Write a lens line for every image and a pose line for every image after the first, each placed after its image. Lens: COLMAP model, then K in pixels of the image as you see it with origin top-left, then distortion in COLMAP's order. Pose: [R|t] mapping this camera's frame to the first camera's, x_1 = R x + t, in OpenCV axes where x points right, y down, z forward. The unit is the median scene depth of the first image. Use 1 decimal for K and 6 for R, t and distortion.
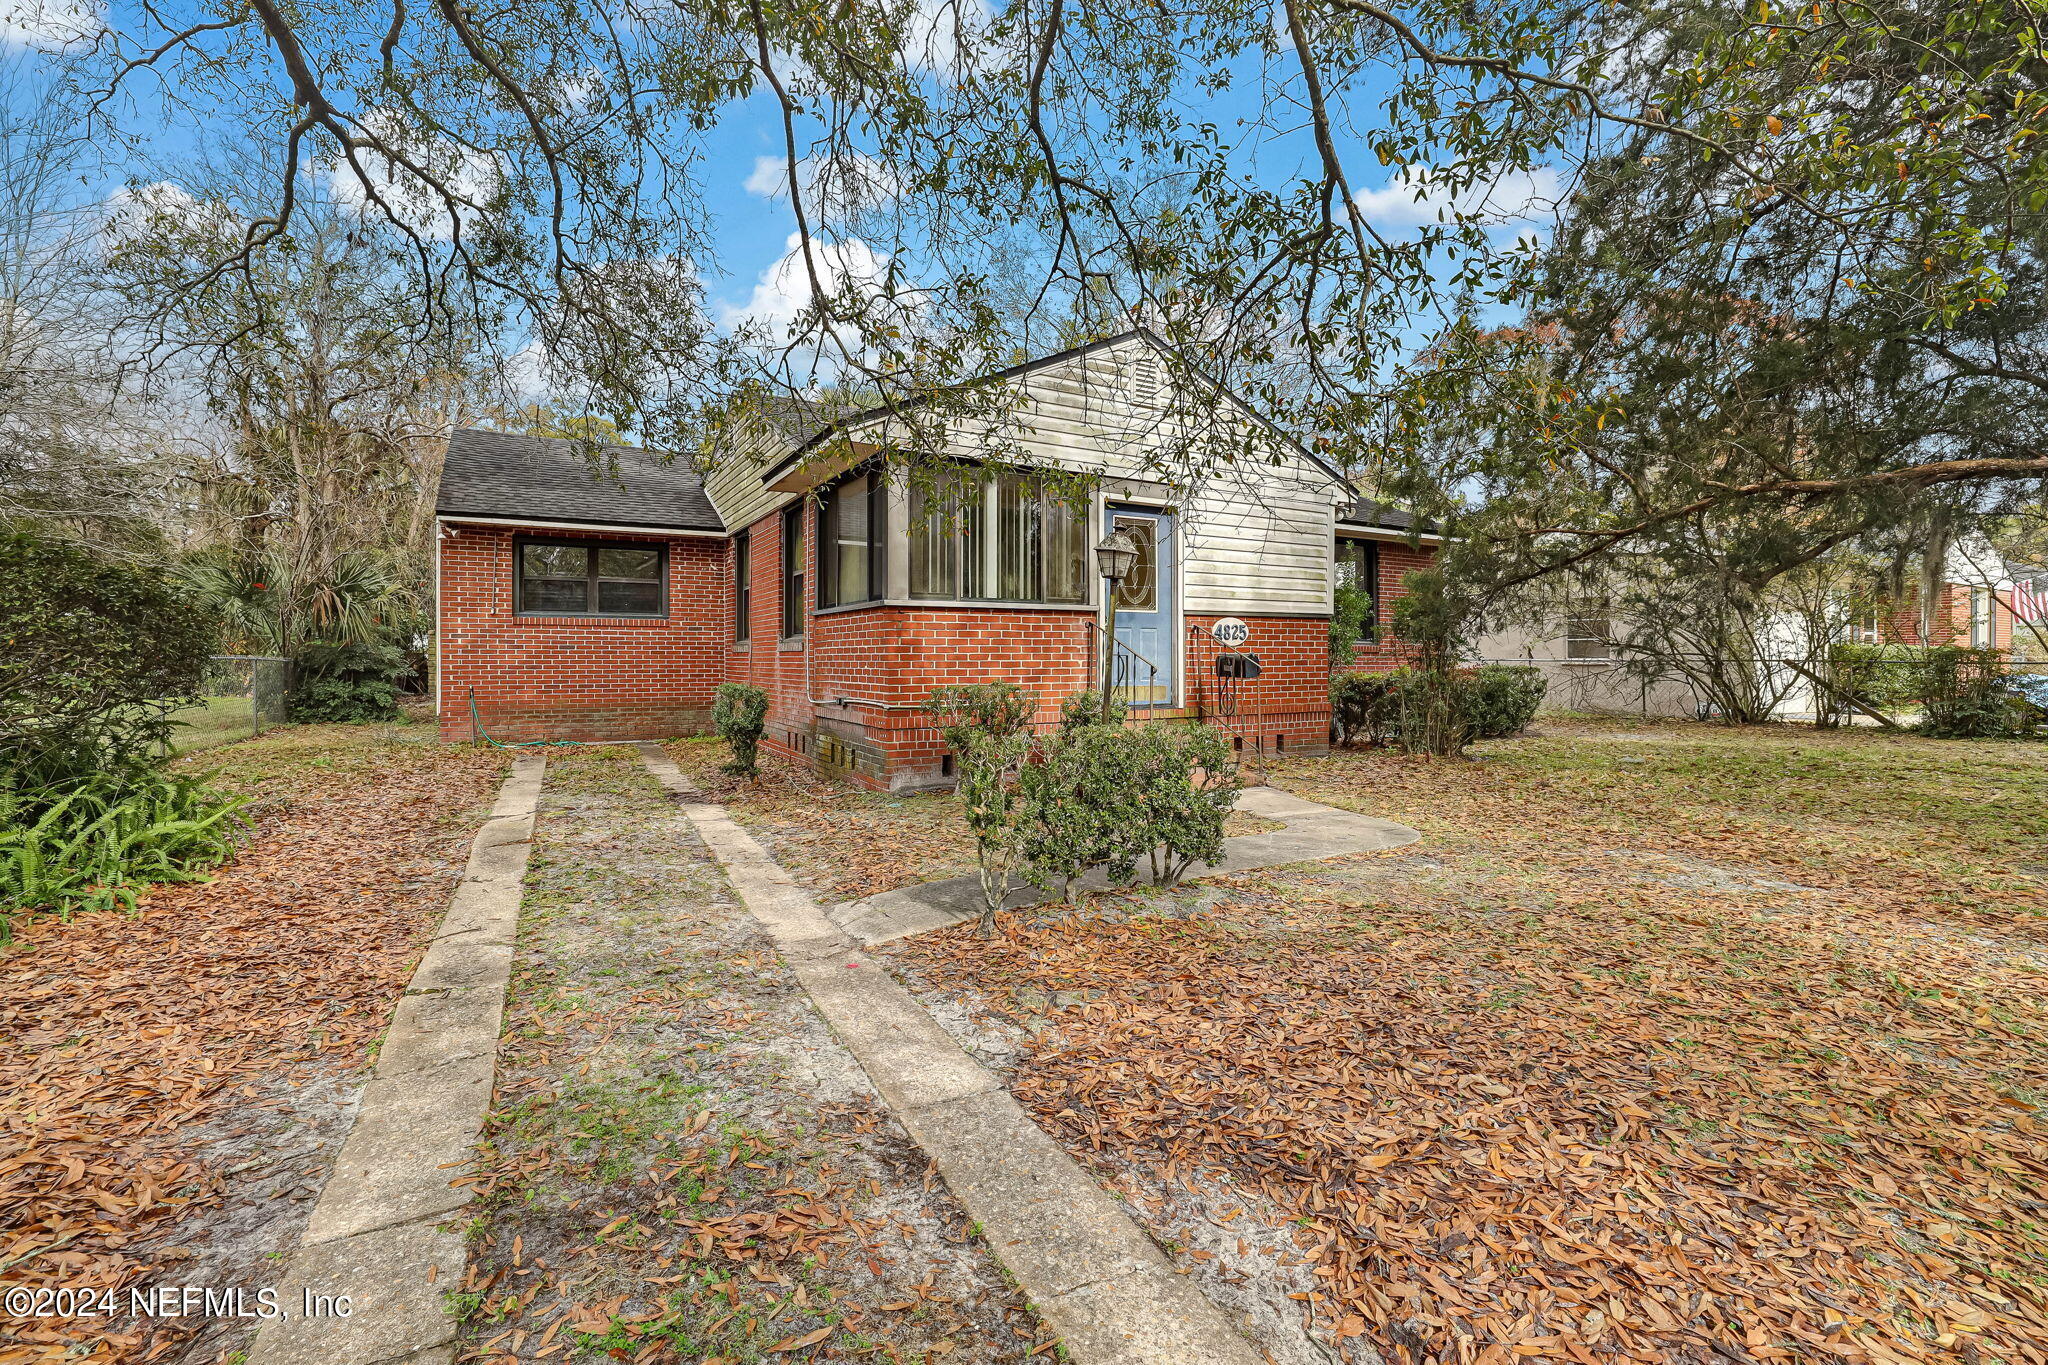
lens RADIAL K [[879.9, 0, 1027.9], [0, 879.9, 655.9], [0, 0, 1]] dist [-0.051857, 0.021539]
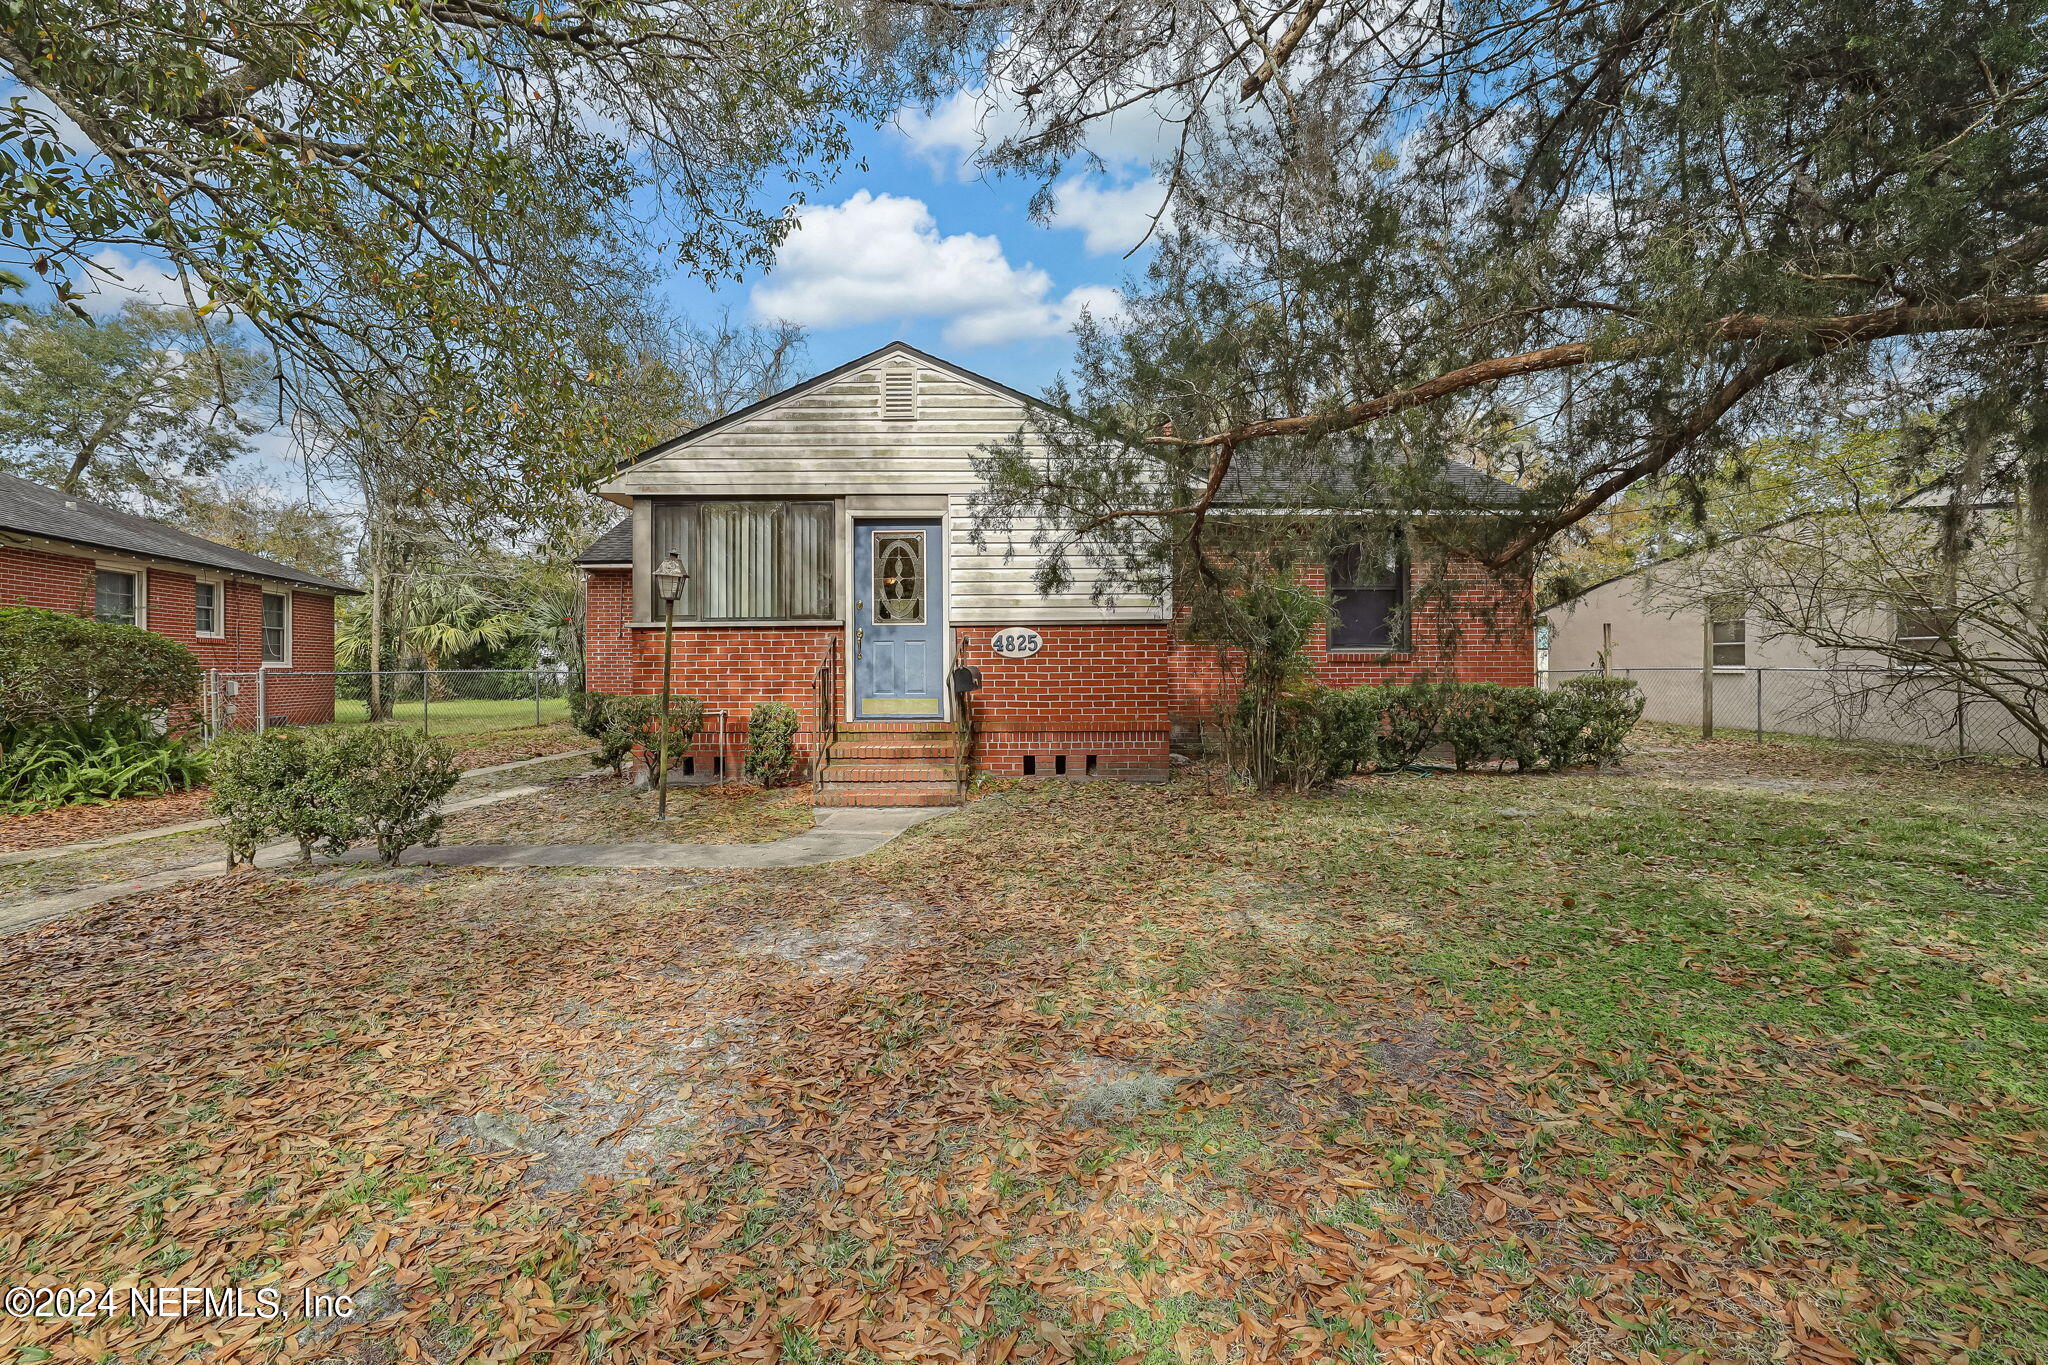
lens RADIAL K [[879.9, 0, 1027.9], [0, 879.9, 655.9], [0, 0, 1]] dist [-0.051857, 0.021539]
pose [[0.894747, -0.010118, -0.446458, 0.727772], [0.005997, 0.999925, -0.010644, -0.003261], [0.446532, 0.006847, 0.894741, 0.173759]]
